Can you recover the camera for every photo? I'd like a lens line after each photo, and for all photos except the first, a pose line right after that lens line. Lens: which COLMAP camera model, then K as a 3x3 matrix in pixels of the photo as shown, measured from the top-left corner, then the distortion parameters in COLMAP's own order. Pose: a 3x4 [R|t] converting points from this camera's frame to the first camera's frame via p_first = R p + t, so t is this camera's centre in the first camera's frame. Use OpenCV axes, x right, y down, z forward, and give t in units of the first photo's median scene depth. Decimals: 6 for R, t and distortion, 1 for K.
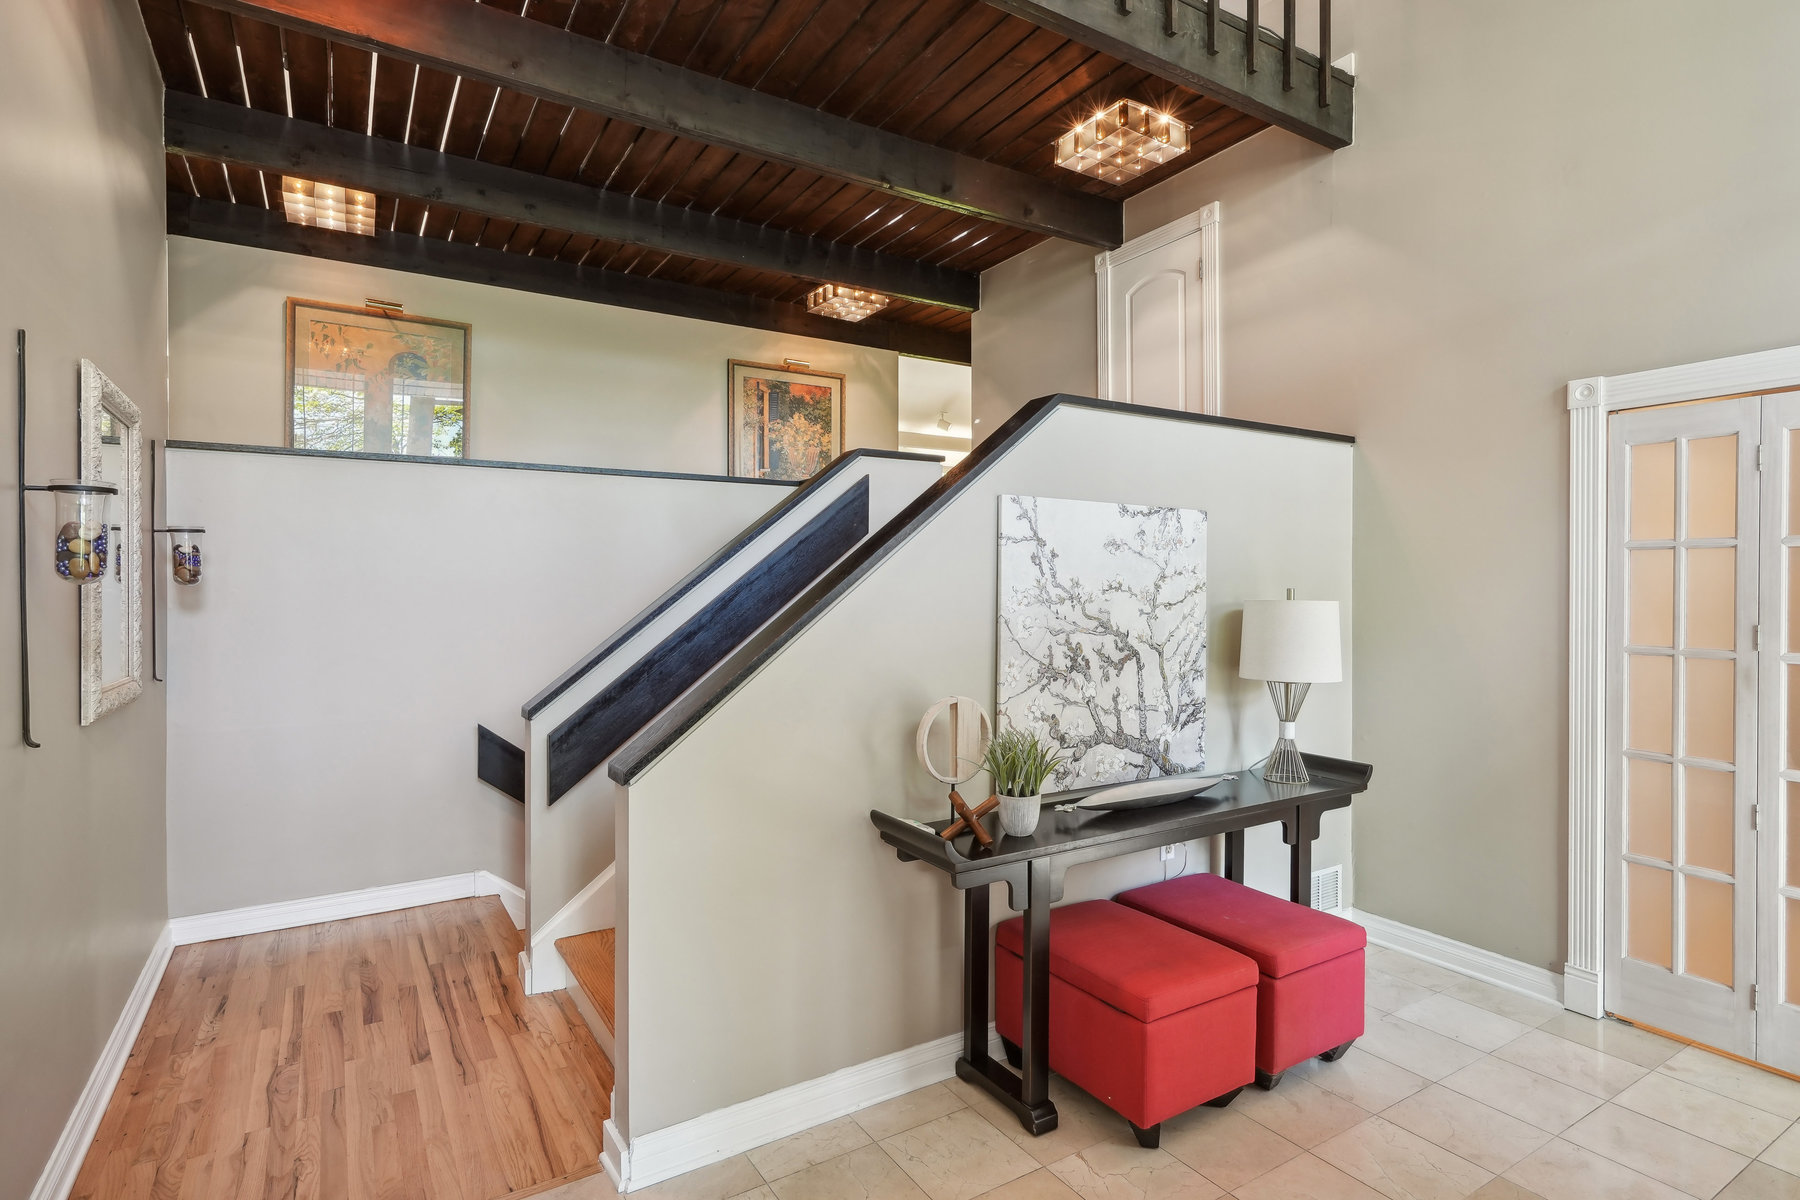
lens RADIAL K [[935.9, 0, 900.0], [0, 935.9, 600.0], [0, 0, 1]] dist [0.005080, 0.001110]
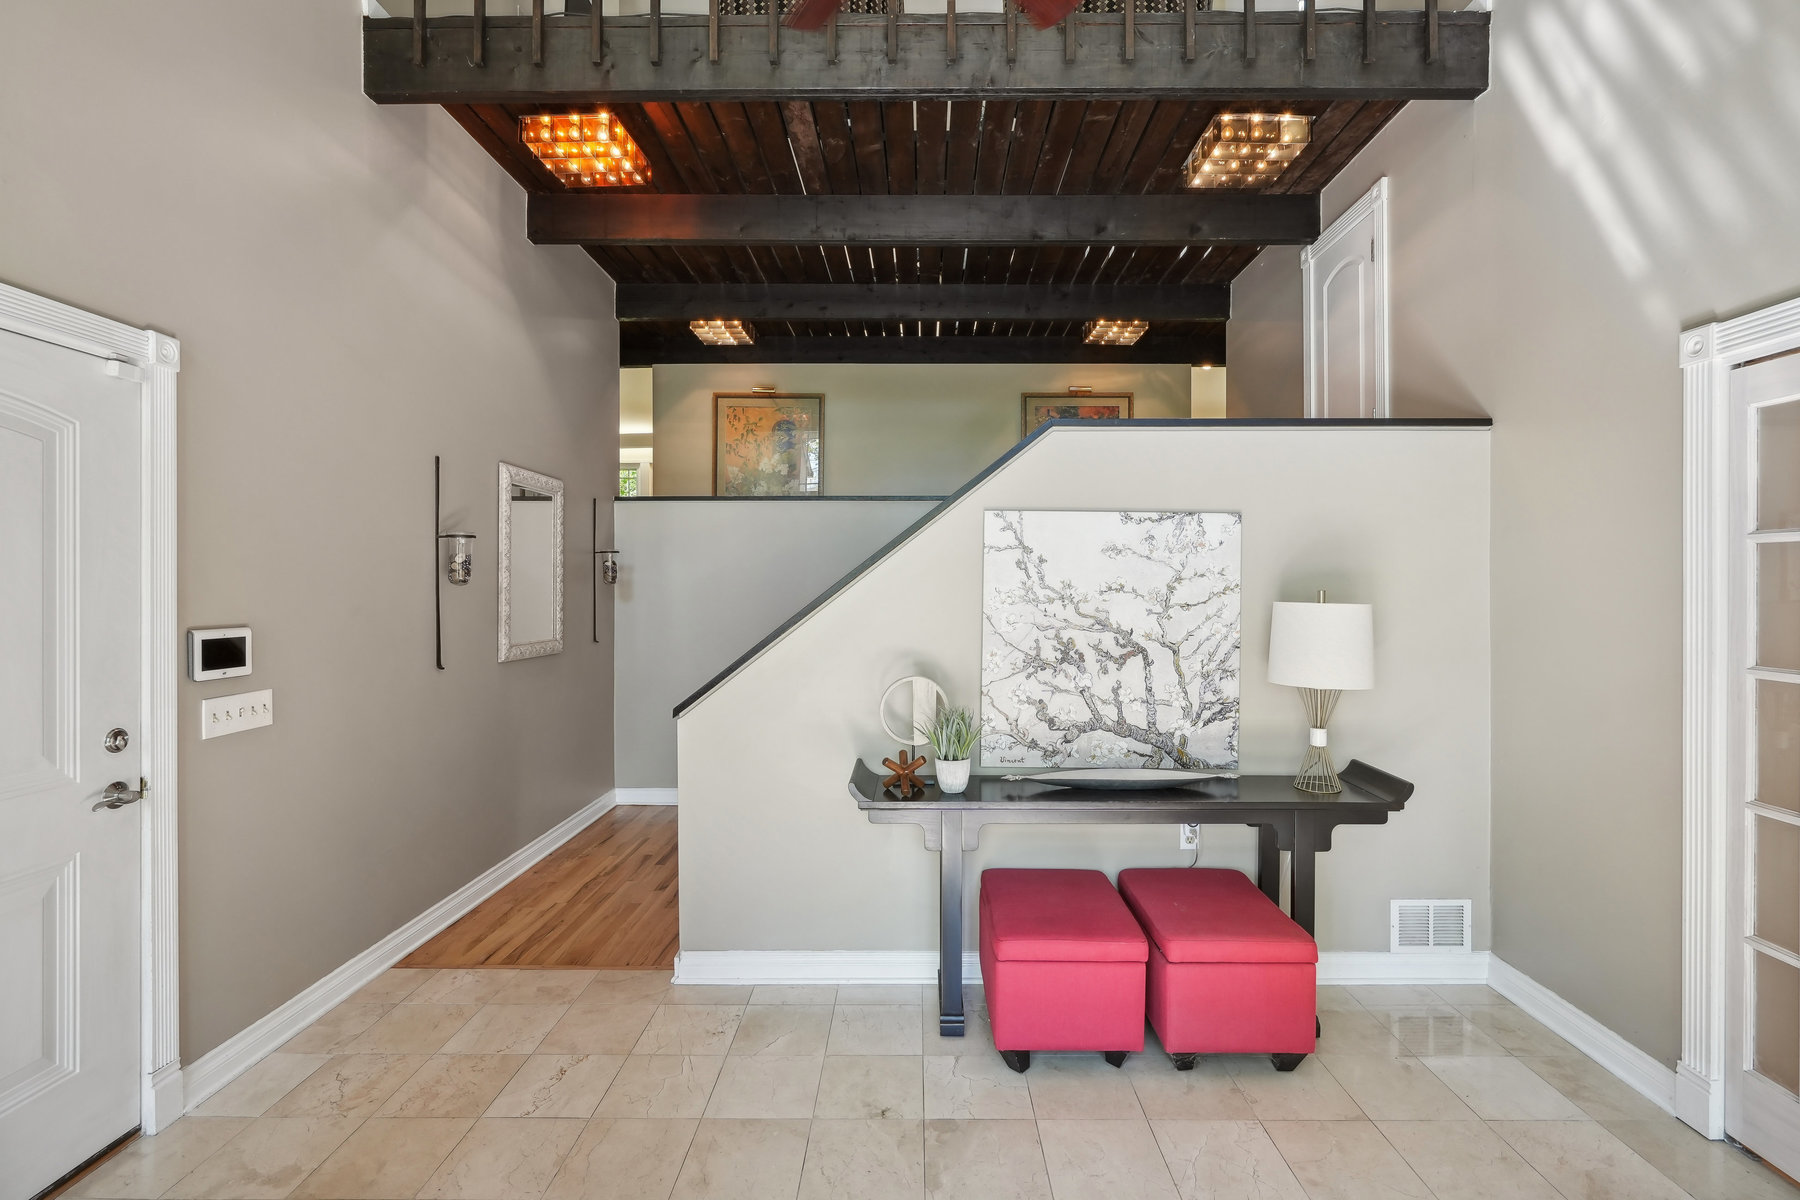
lens RADIAL K [[852.4, 0, 893.9], [0, 852.4, 593.7], [0, 0, 1]] dist [-0.000373, 0.000315]
pose [[0.835235, 0.007226, -0.549846, 0.558587], [-0.008399, 0.999965, 0.000384, -0.005931], [0.549829, 0.004297, 0.835266, 0.025272]]
